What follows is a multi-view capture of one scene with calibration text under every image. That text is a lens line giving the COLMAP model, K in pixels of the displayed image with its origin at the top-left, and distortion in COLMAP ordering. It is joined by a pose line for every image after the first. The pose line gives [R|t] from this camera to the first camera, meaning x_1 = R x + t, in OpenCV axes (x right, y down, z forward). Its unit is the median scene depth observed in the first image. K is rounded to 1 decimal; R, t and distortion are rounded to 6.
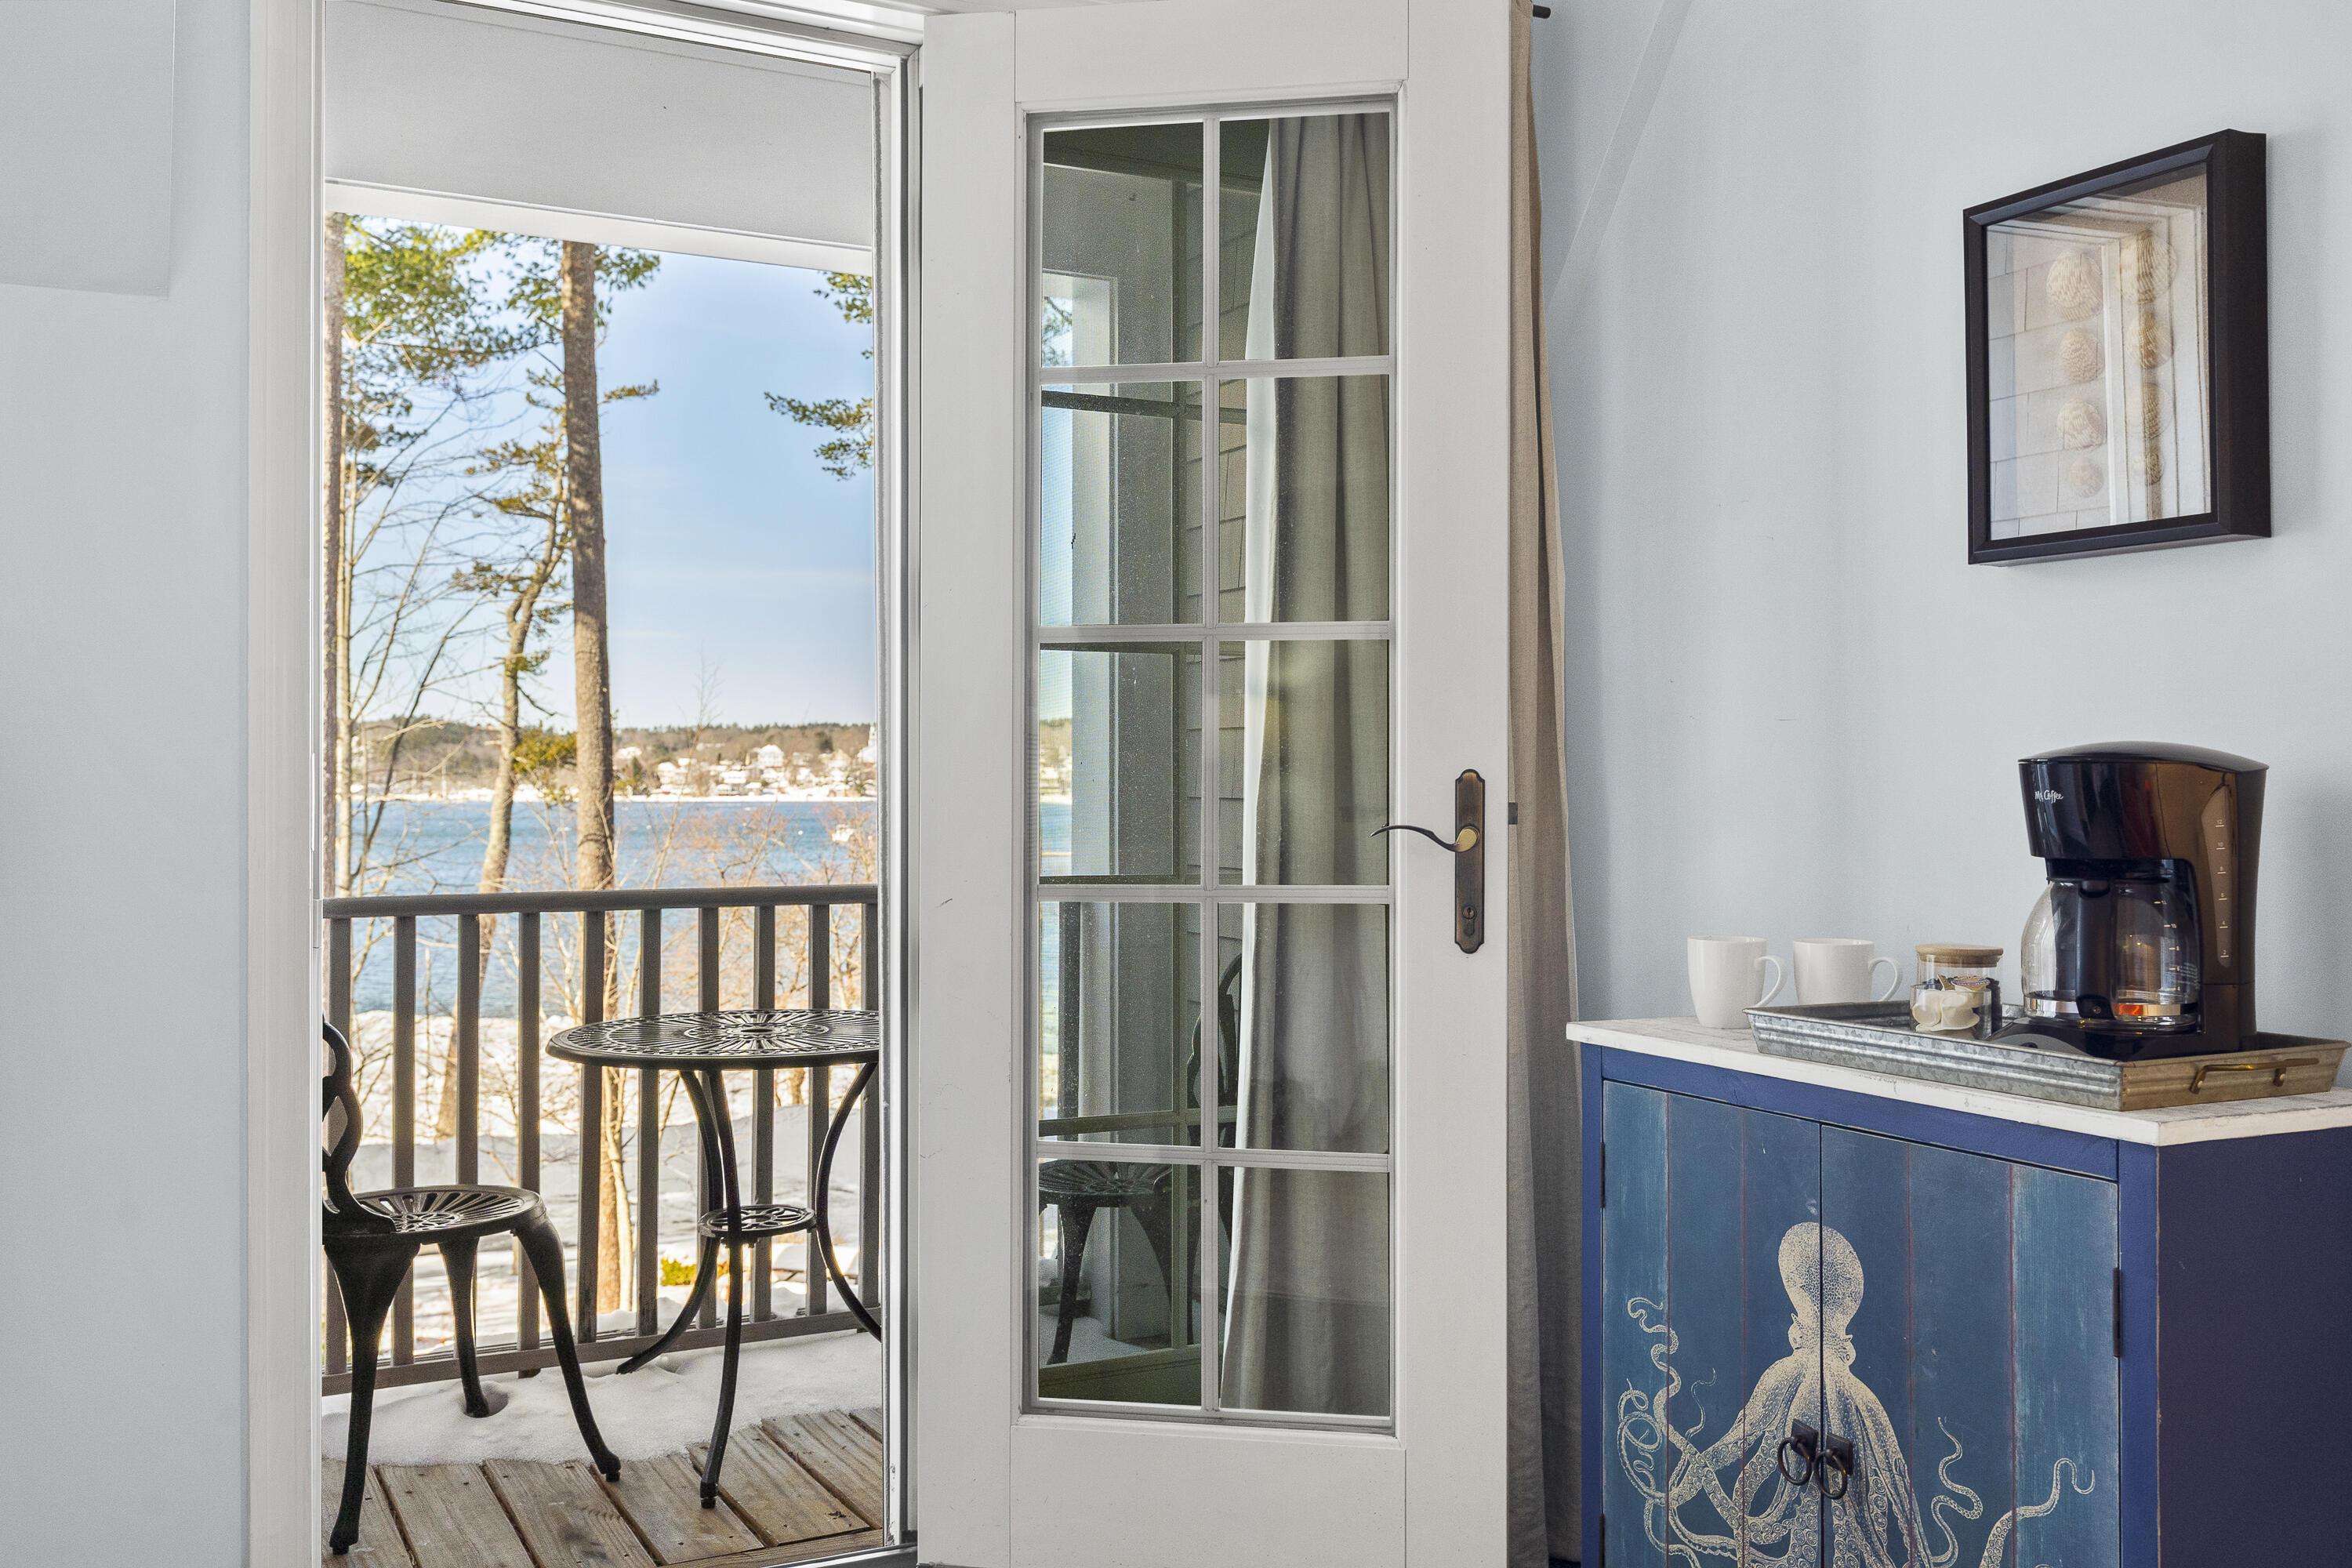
lens RADIAL K [[2074.8, 0, 1176.0], [0, 2074.8, 784.0], [0, 0, 1]] dist [0.009406, 0.003135]
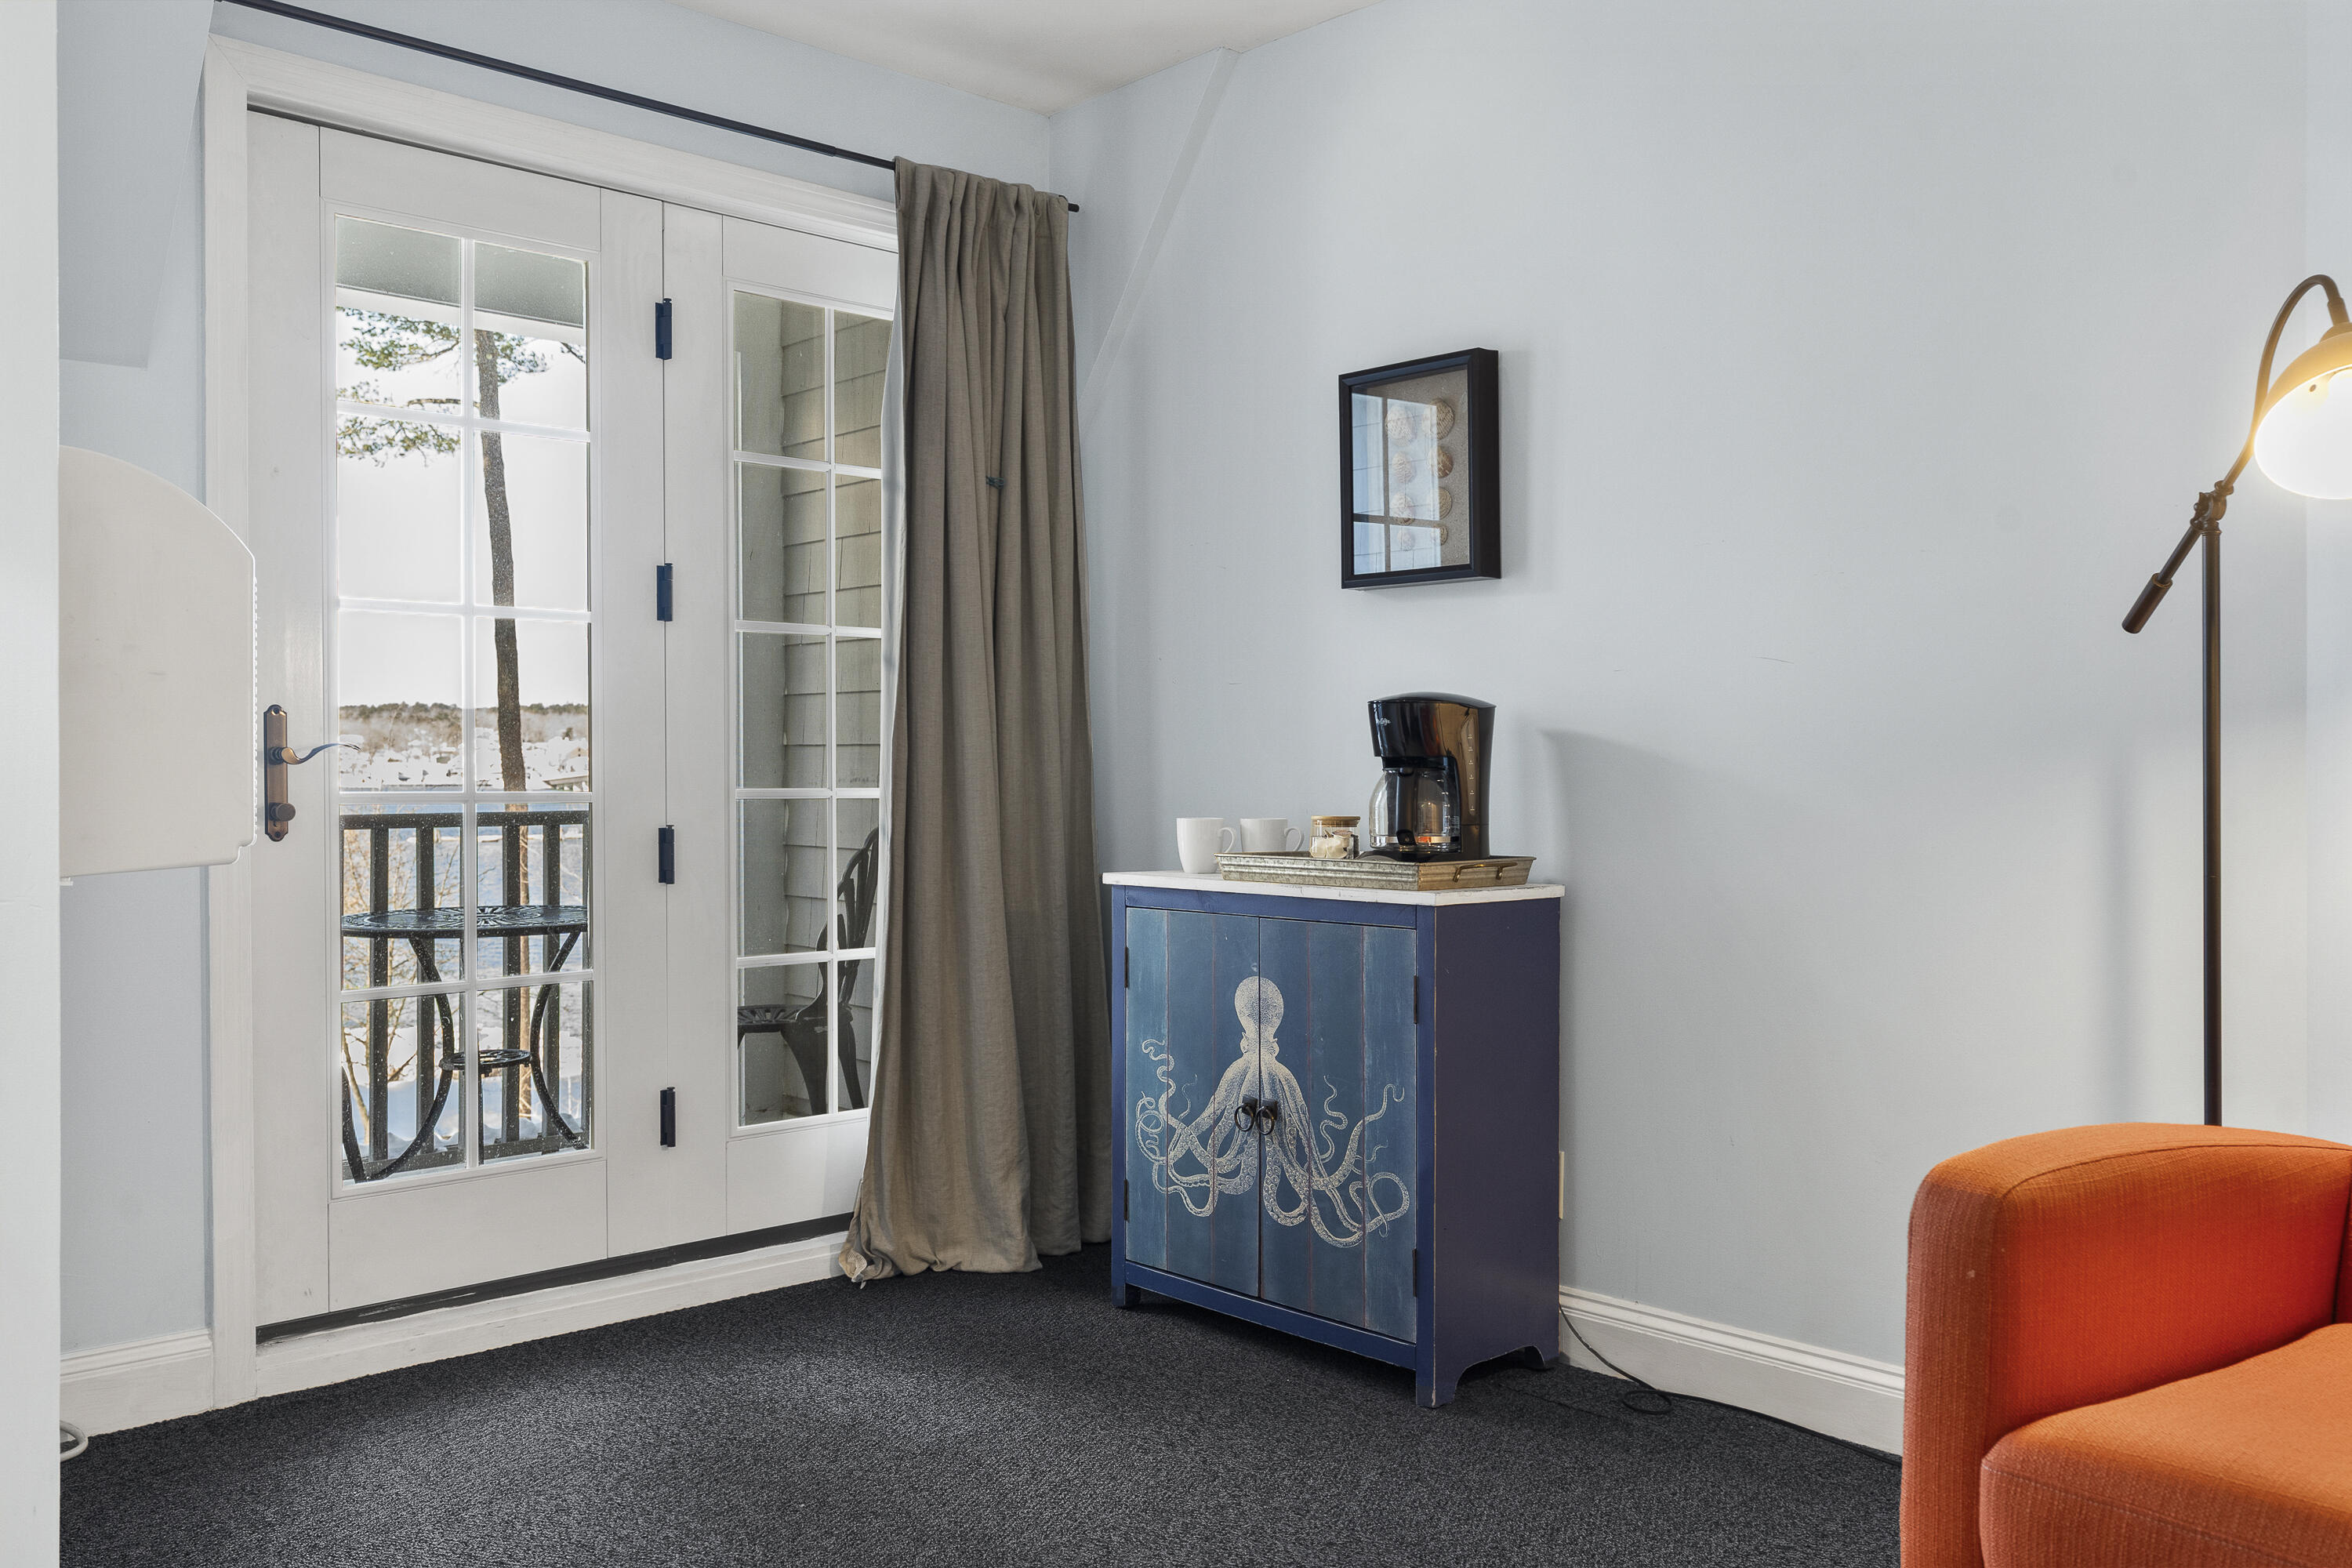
lens RADIAL K [[1876.7, 0, 1176.0], [0, 1876.7, 784.0], [0, 0, 1]] dist [0.009087, -0.000002]
pose [[0.962931, -0.002737, 0.269735, -0.164958], [0.000372, 0.999961, 0.008818, 0.040430], [-0.269749, -0.008390, 0.962894, -0.447616]]
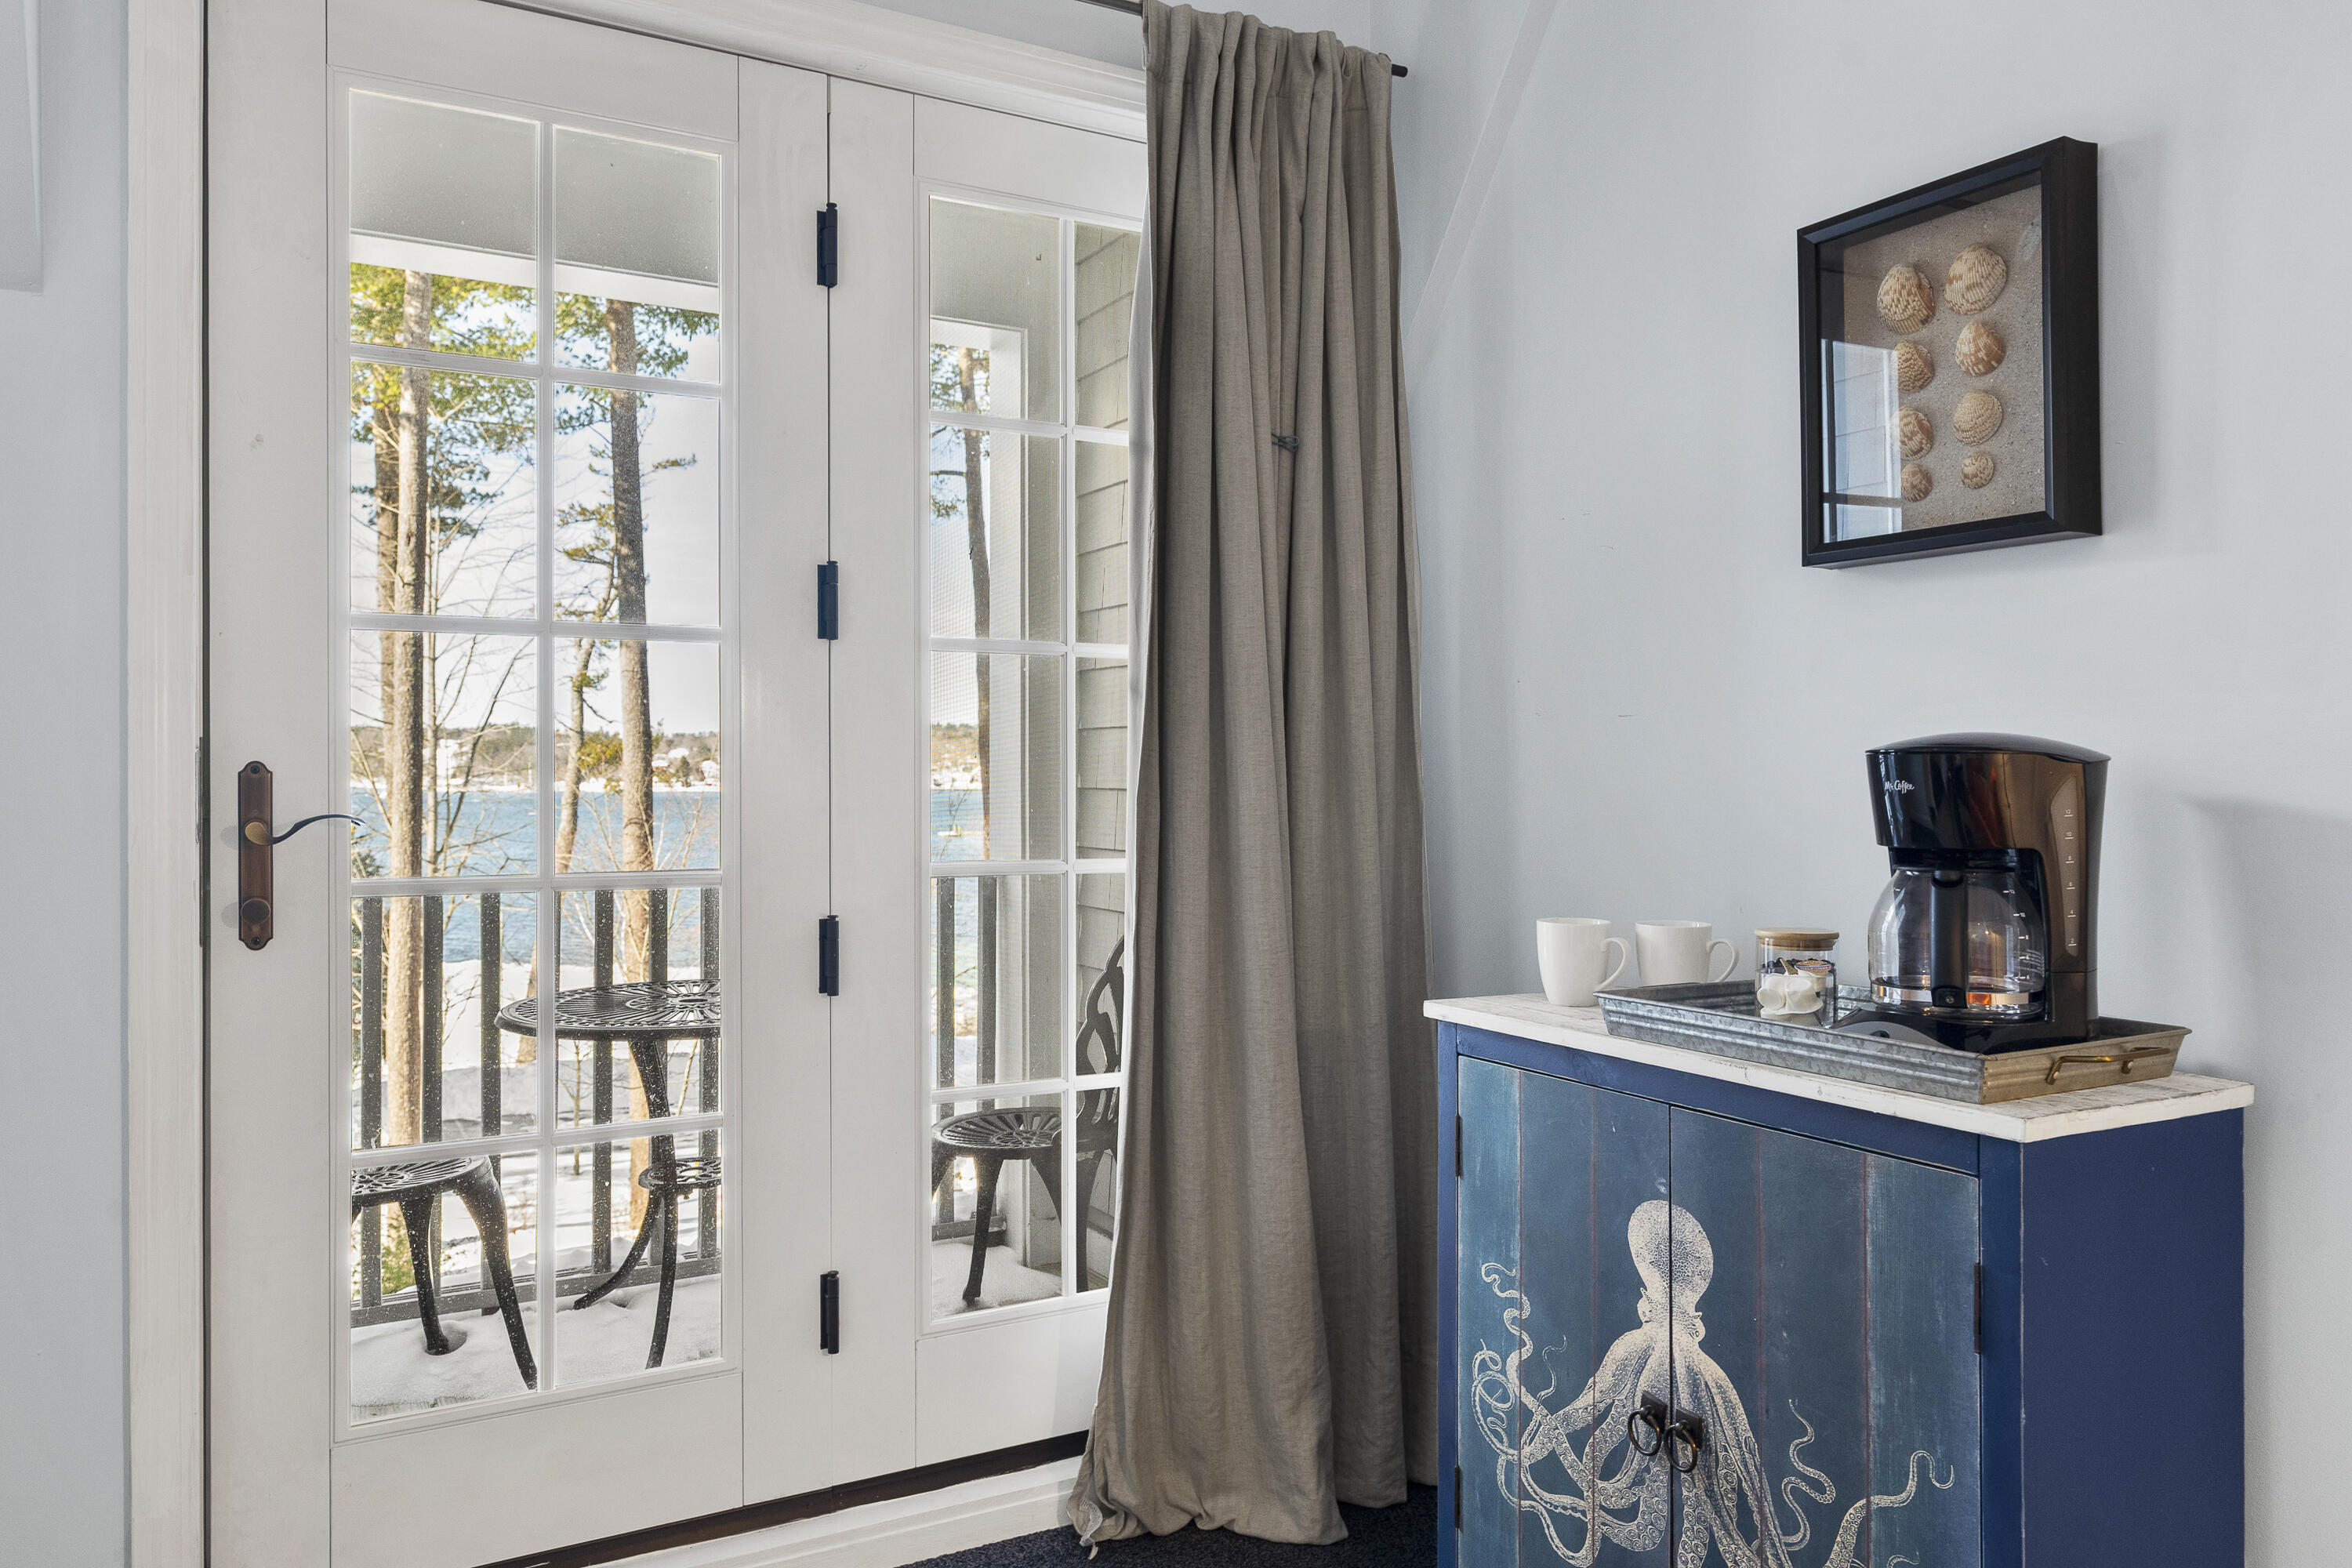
lens RADIAL K [[1640.0, 0, 1176.0], [0, 1640.0, 784.0], [0, 0, 1]] dist [0.003512, 0.001357]
pose [[0.999252, -0.001853, 0.038623, 0.034335], [0.001684, 0.999989, 0.004387, 0.000469], [-0.038631, -0.004318, 0.999244, 0.195332]]
